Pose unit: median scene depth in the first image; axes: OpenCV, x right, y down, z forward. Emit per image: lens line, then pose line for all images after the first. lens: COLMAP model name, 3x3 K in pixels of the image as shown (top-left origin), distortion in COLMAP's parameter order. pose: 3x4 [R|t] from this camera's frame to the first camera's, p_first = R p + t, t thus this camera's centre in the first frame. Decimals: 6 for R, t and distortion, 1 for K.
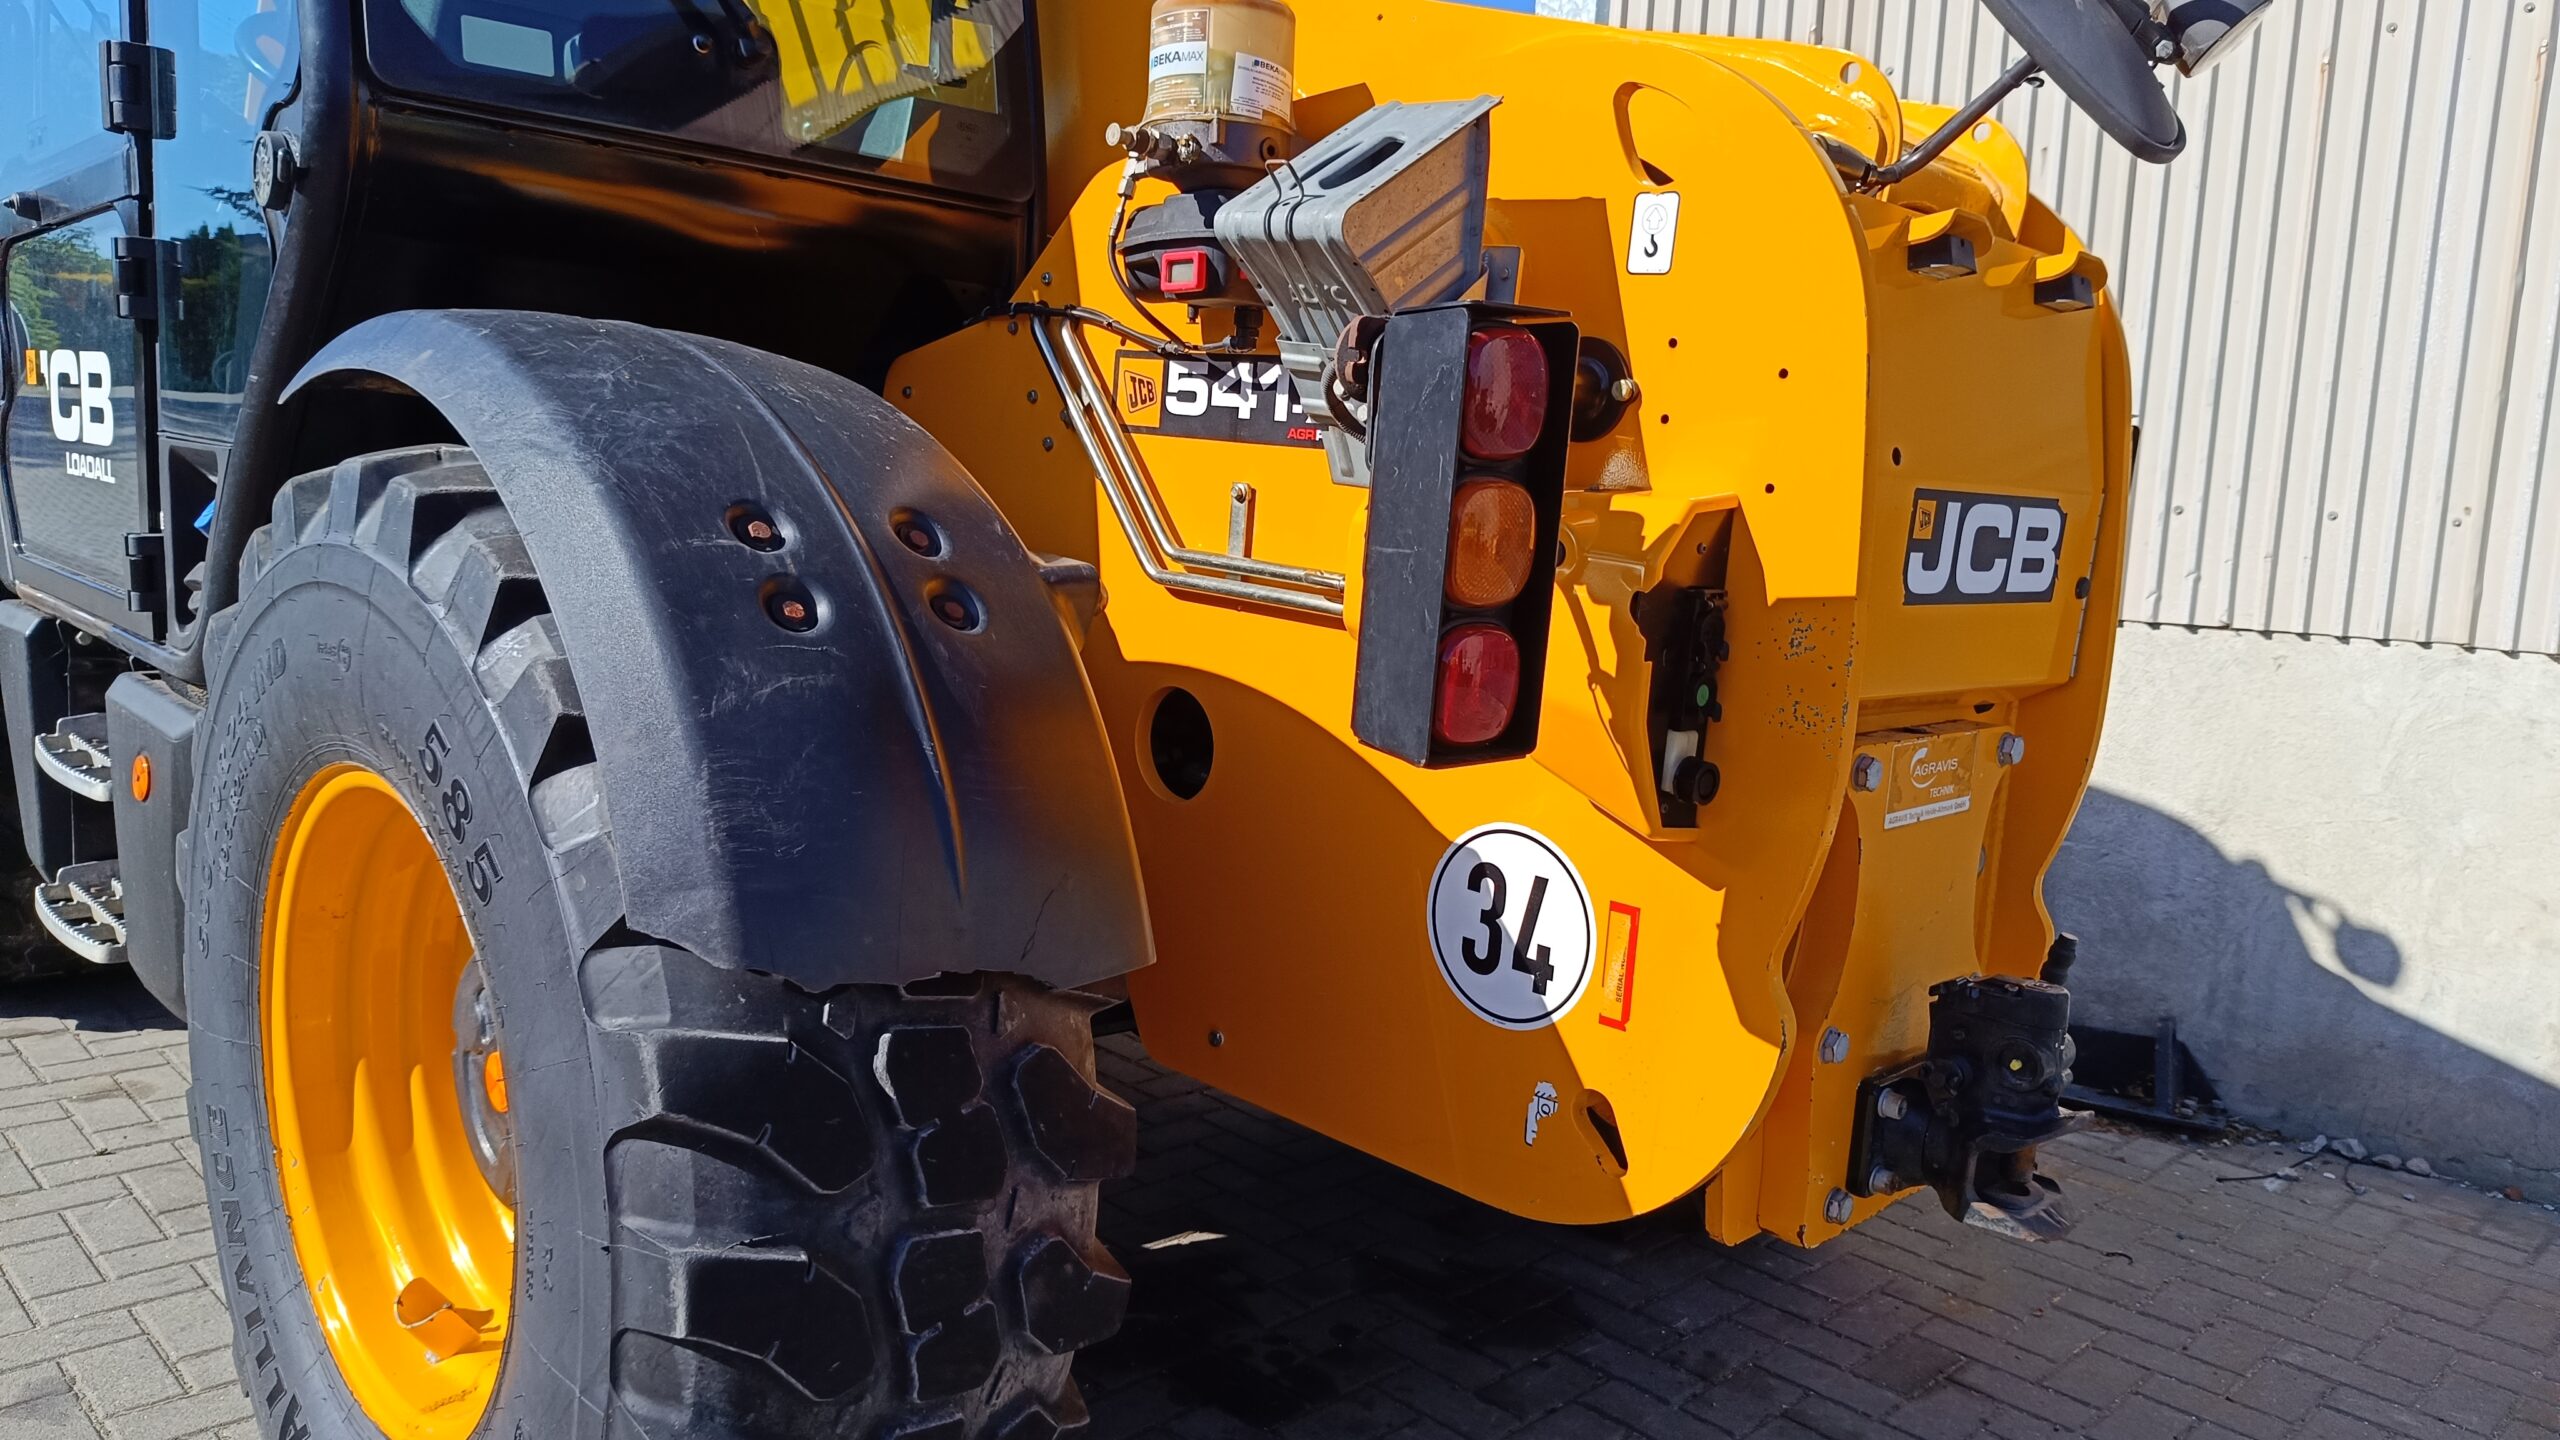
lens RADIAL K [[1815.7, 0, 1280.0], [0, 1815.7, 720.0], [0, 0, 1]] dist [0.023877, -0.035995]
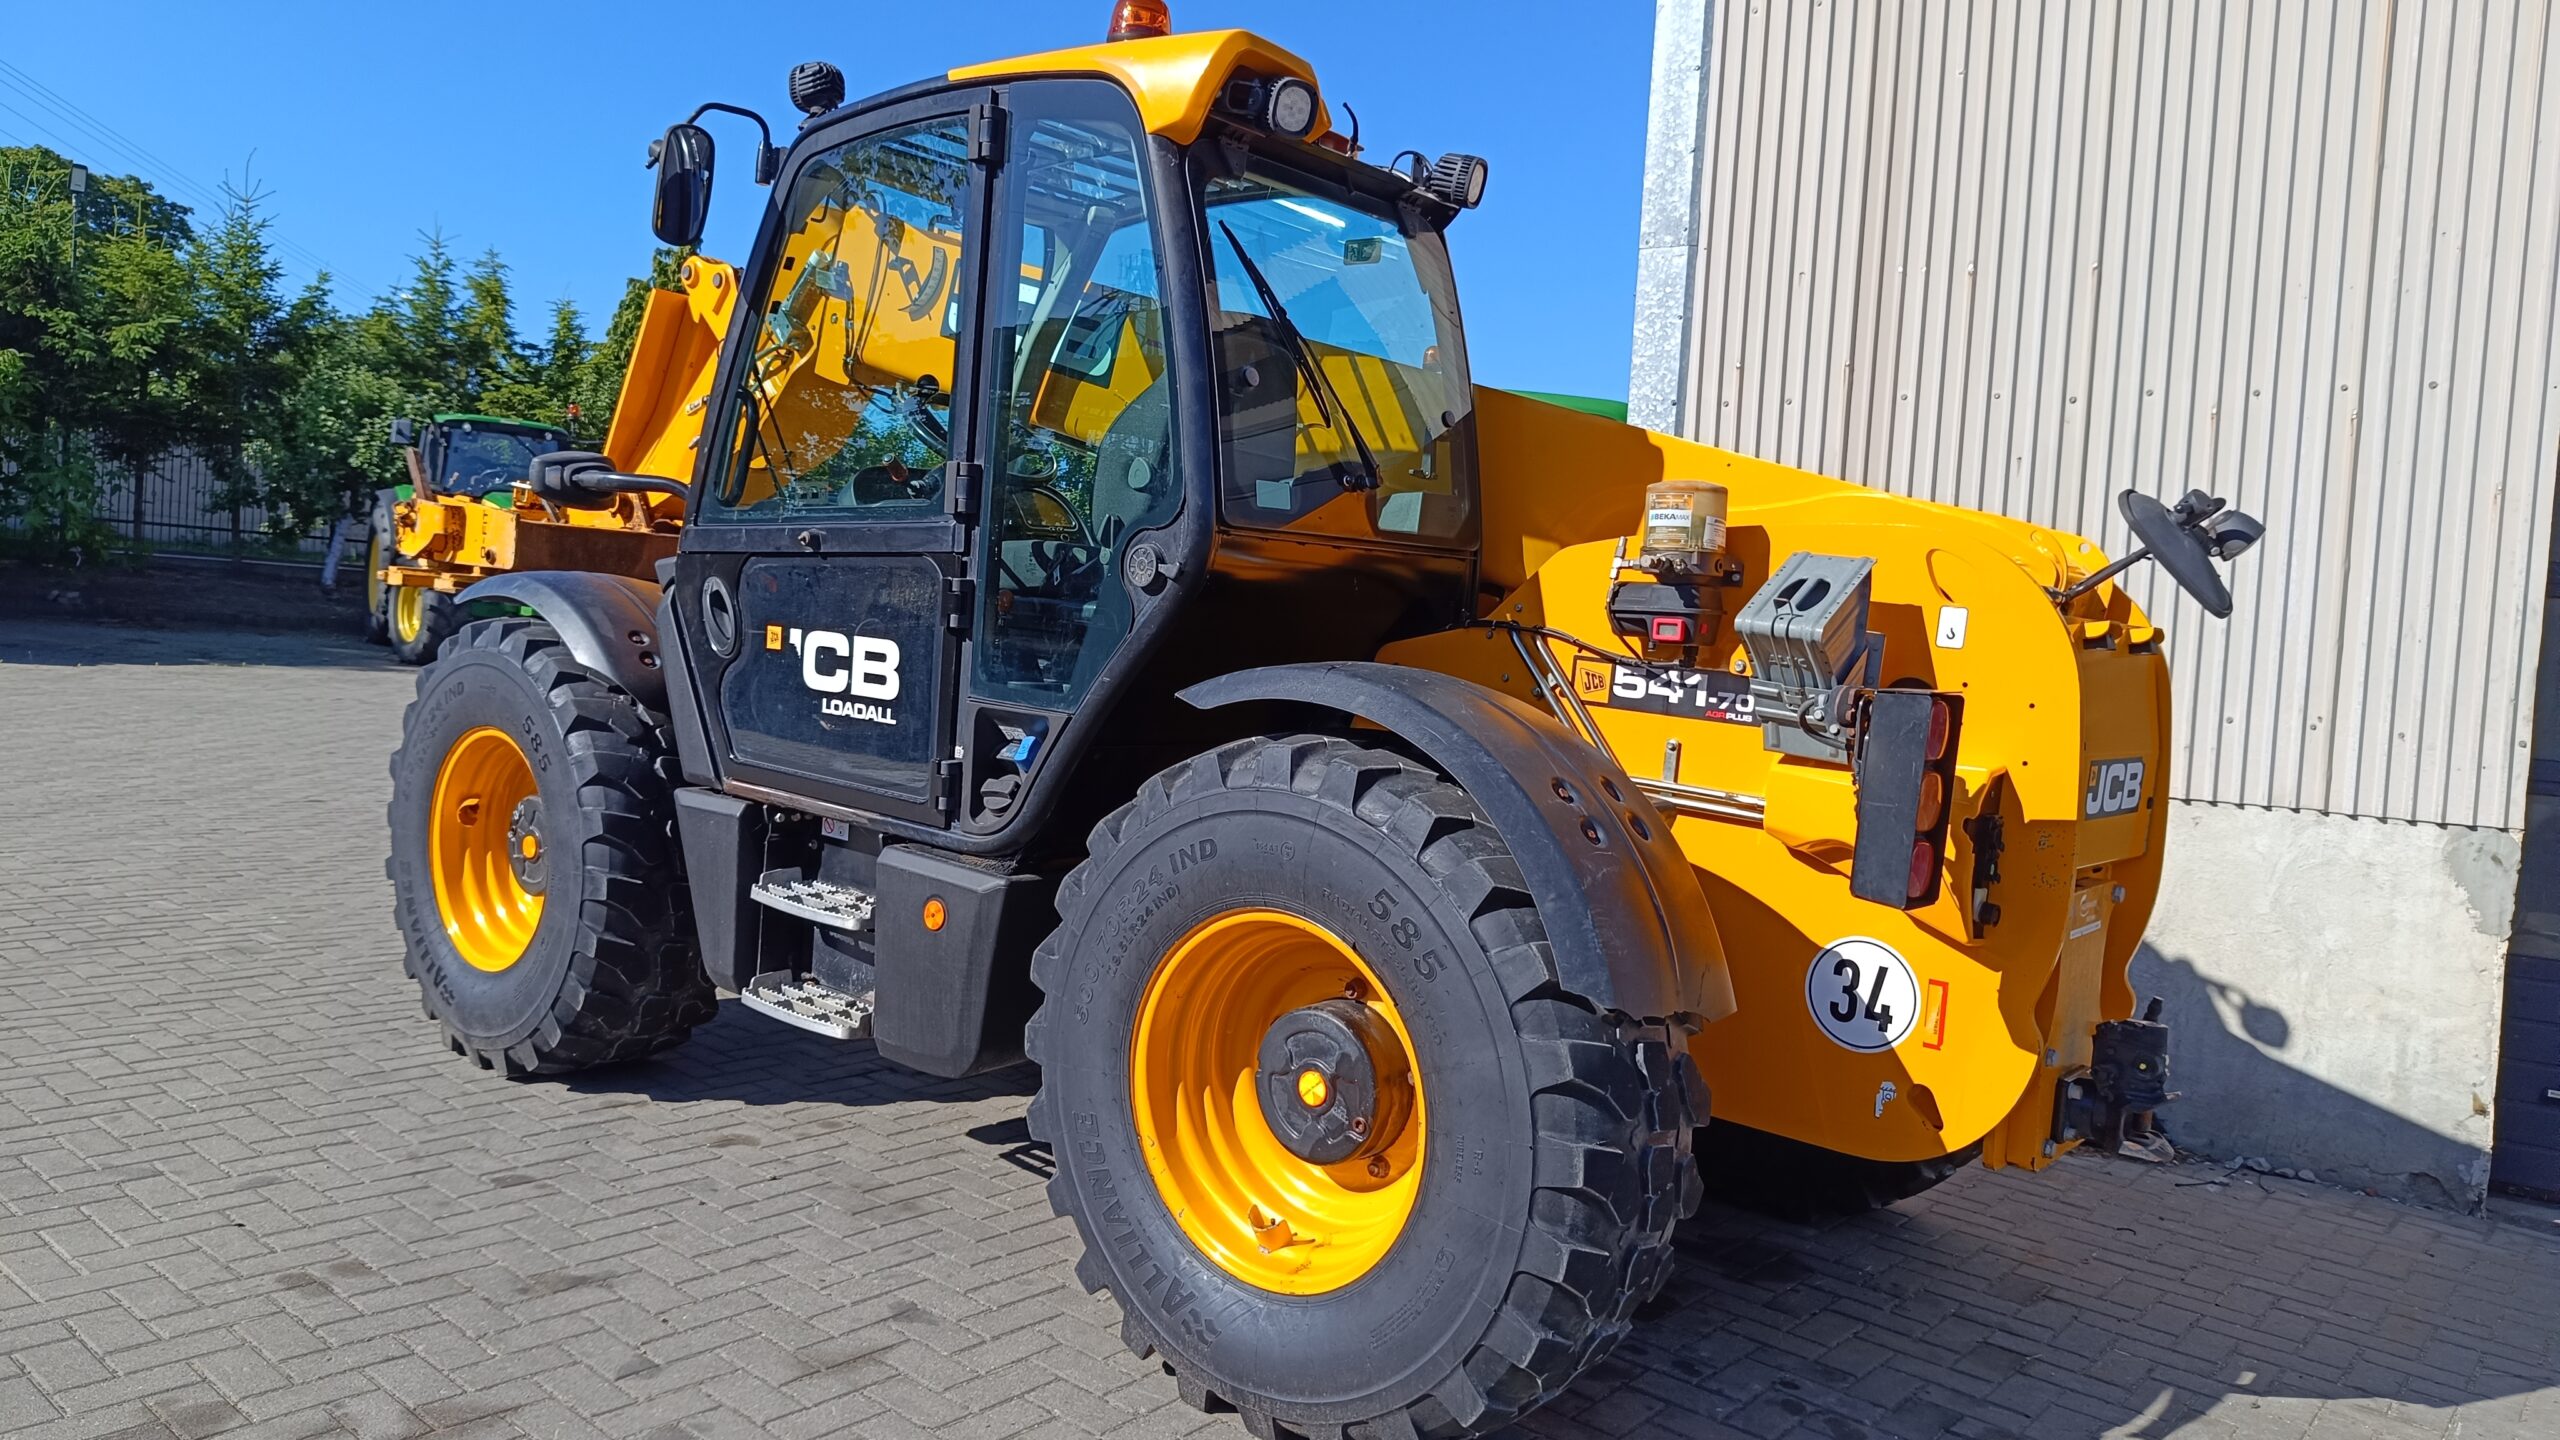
lens RADIAL K [[1820.6, 0, 1261.7], [0, 1820.6, 698.1], [0, 0, 1]] dist [0.040516, -0.068495]
pose [[0.996821, 0.002479, 0.079630, -0.513572], [0.003588, 0.997104, -0.075960, -0.037095], [-0.079588, 0.076004, 0.993926, -0.650834]]
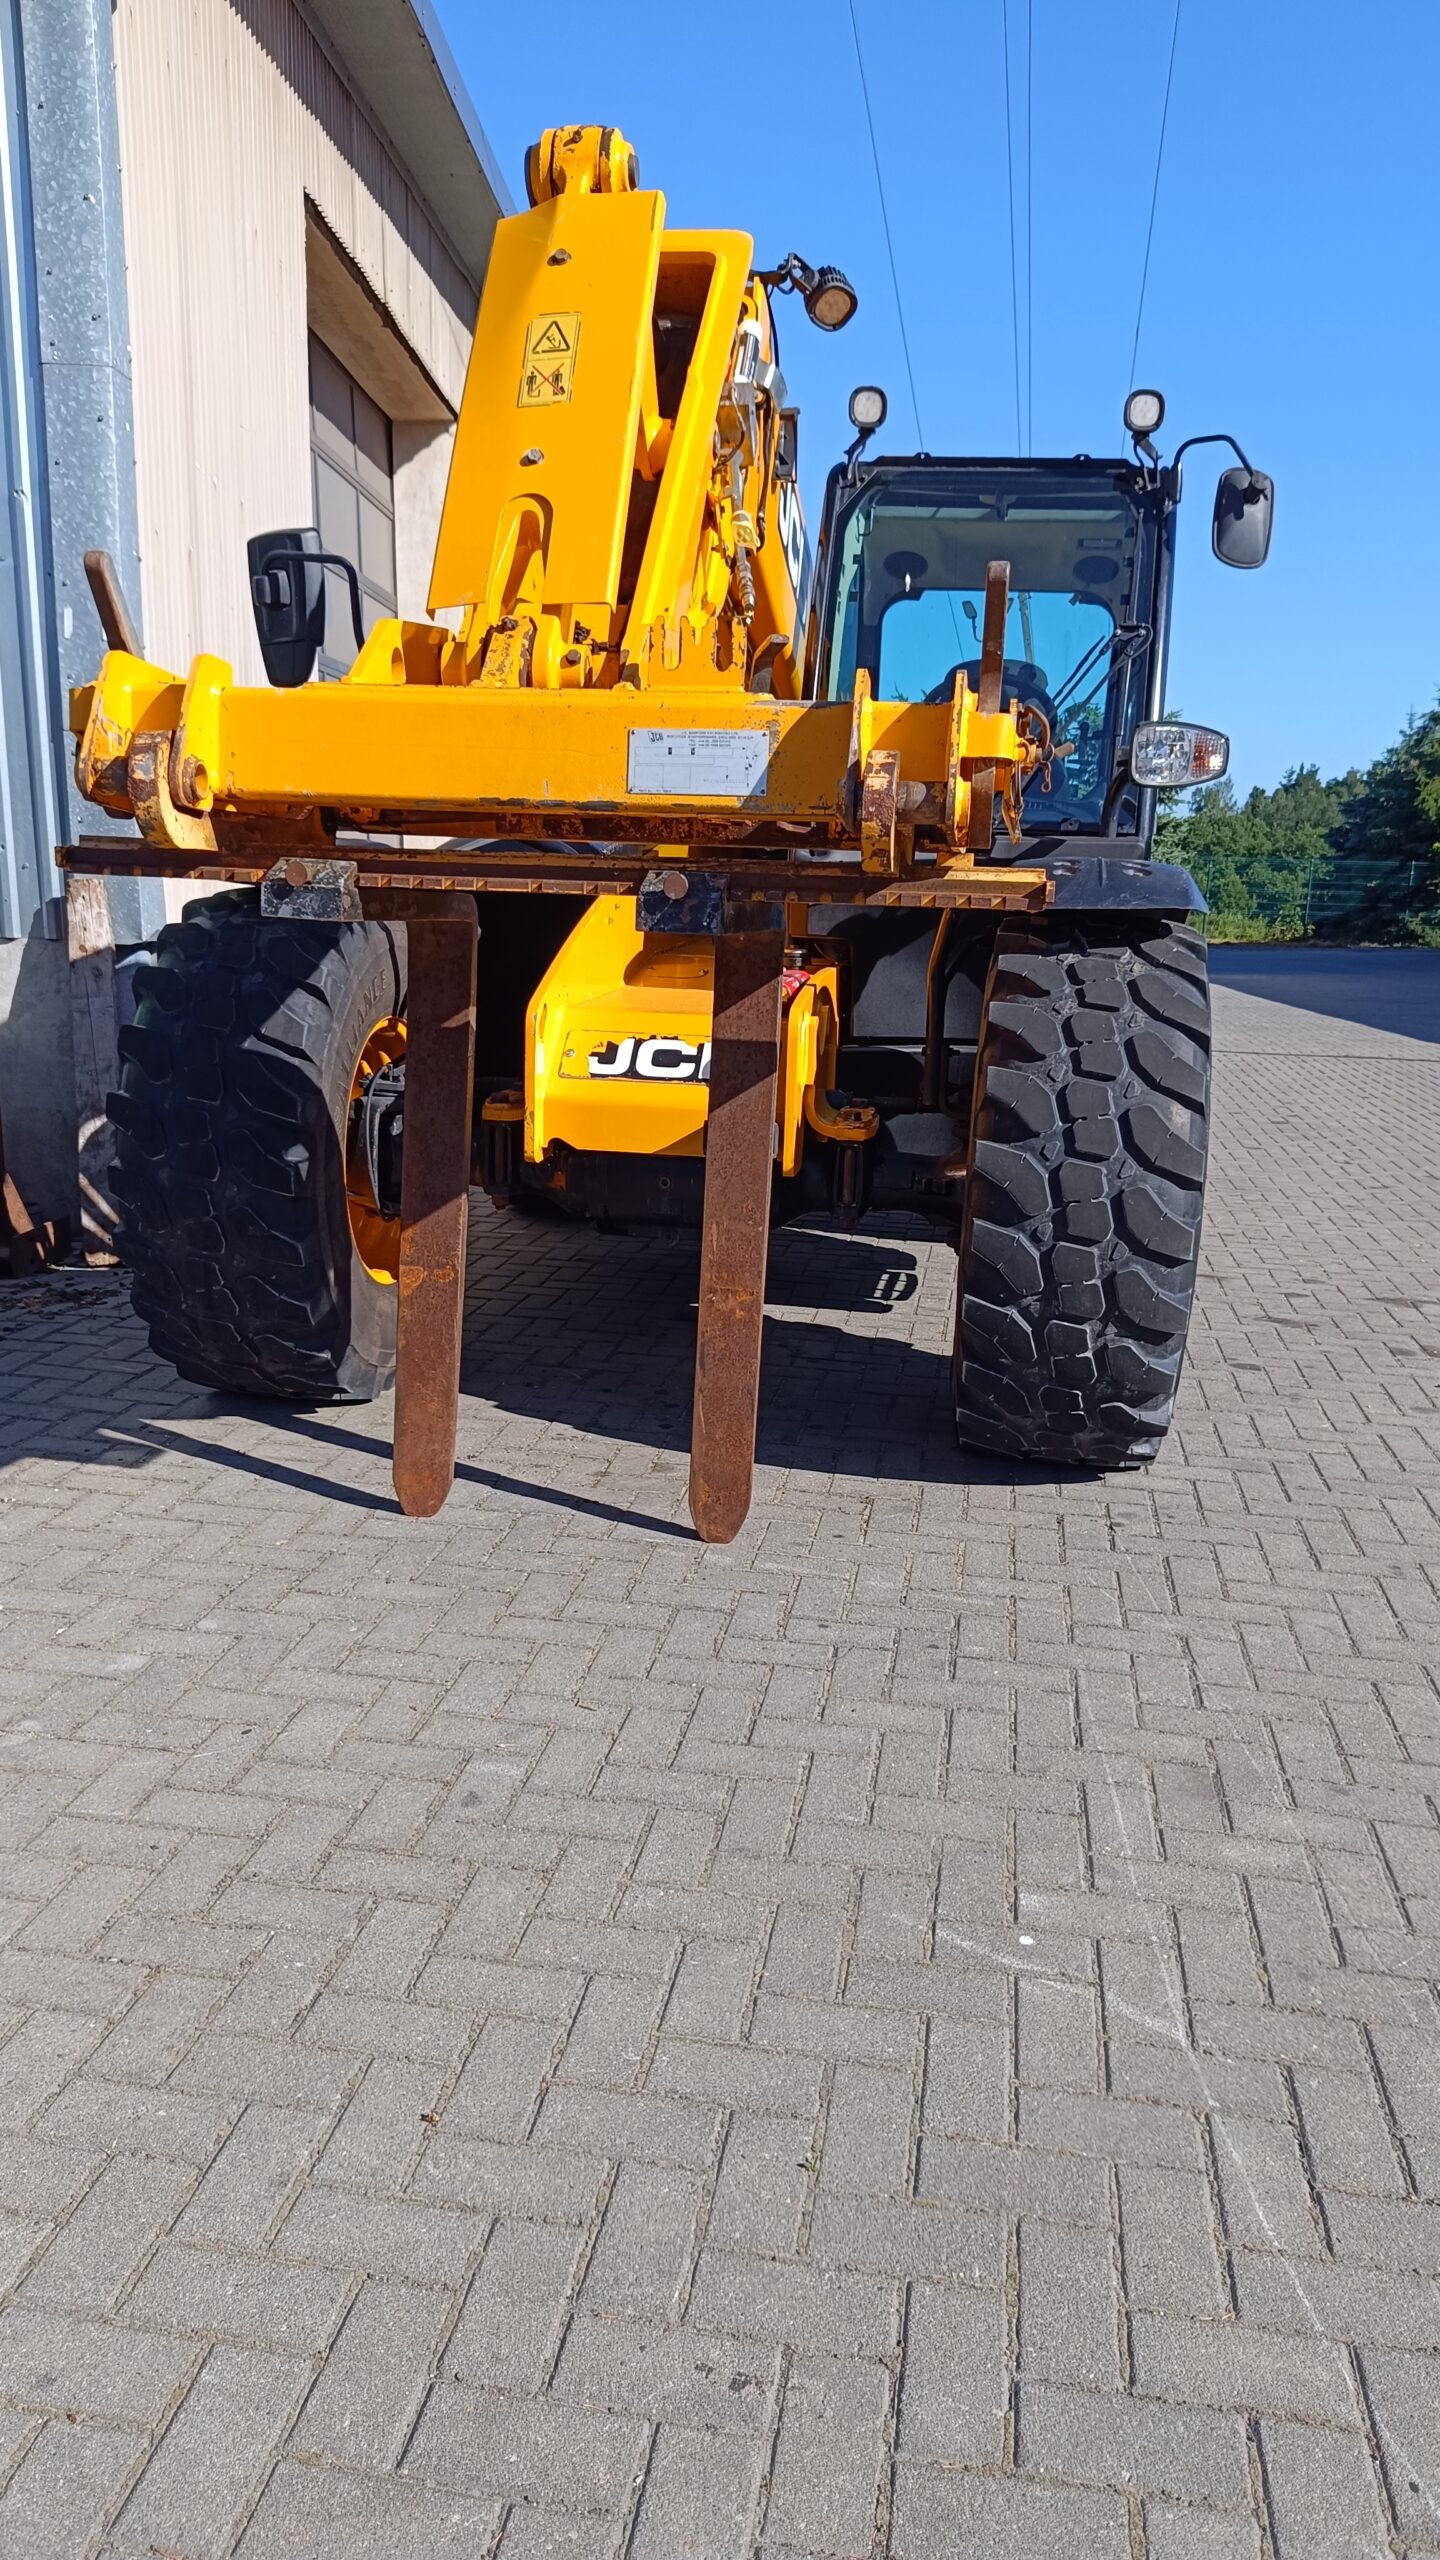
lens RADIAL K [[1820.6, 0, 720.0], [0, 1820.6, 1280.0], [0, 0, 1]] dist [0.040516, -0.068495]
pose [[-0.597801, -0.254143, 0.760293, -2.471222], [0.041305, 0.937392, 0.345818, -0.625694], [-0.800580, 0.238134, -0.549876, 3.108581]]
